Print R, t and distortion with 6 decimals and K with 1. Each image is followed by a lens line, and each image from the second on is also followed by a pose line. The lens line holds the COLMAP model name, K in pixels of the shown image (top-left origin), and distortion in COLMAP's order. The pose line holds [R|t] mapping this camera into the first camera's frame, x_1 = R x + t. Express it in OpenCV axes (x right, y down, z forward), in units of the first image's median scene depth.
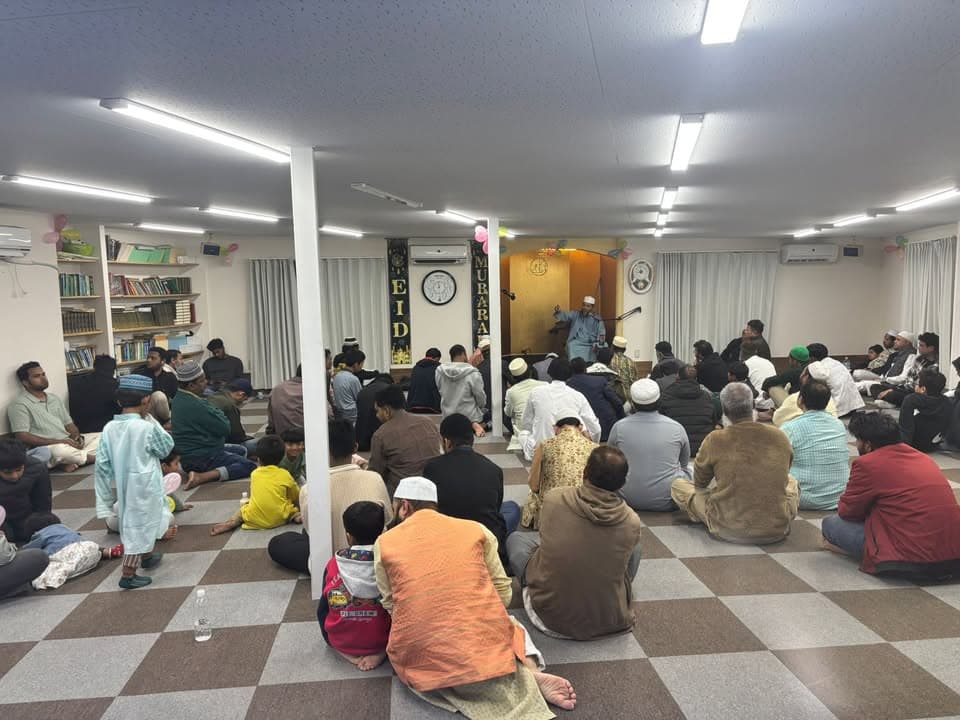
lens RADIAL K [[717.7, 0, 478.4], [0, 717.7, 363.7], [0, 0, 1]] dist [0.080335, -0.108951]
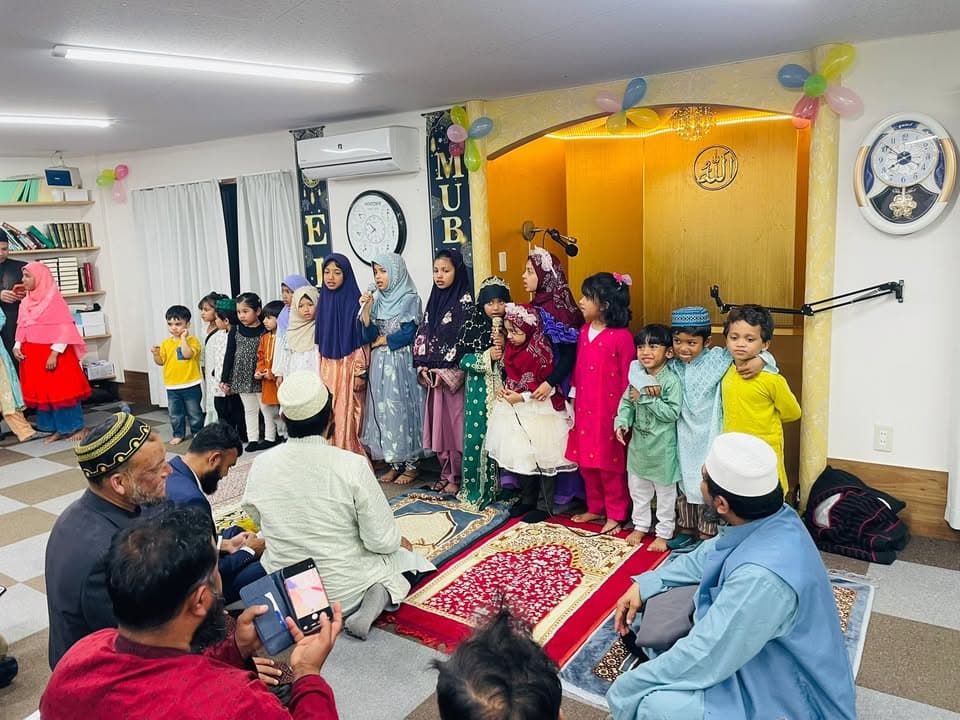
lens RADIAL K [[717.7, 0, 472.8], [0, 717.7, 352.1], [0, 0, 1]] dist [0.080335, -0.108951]
pose [[0.766662, 0.087576, -0.636051, 0.291402], [-0.041264, 0.995327, 0.087306, -0.071280], [0.640724, -0.040688, 0.766693, 0.686309]]
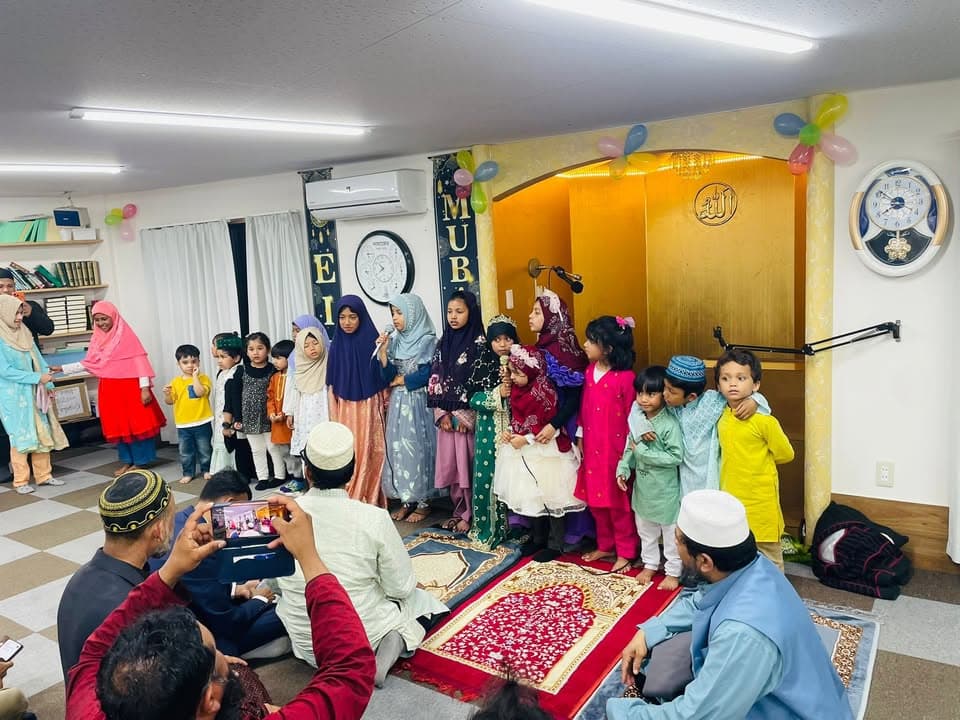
lens RADIAL K [[717.7, 0, 487.6], [0, 717.7, 355.4], [0, 0, 1]] dist [0.080335, -0.108951]
pose [[0.776331, 0.061668, -0.627302, 0.292873], [-0.028421, 0.997615, 0.062899, -0.081582], [0.629684, -0.031002, 0.776232, 0.680754]]
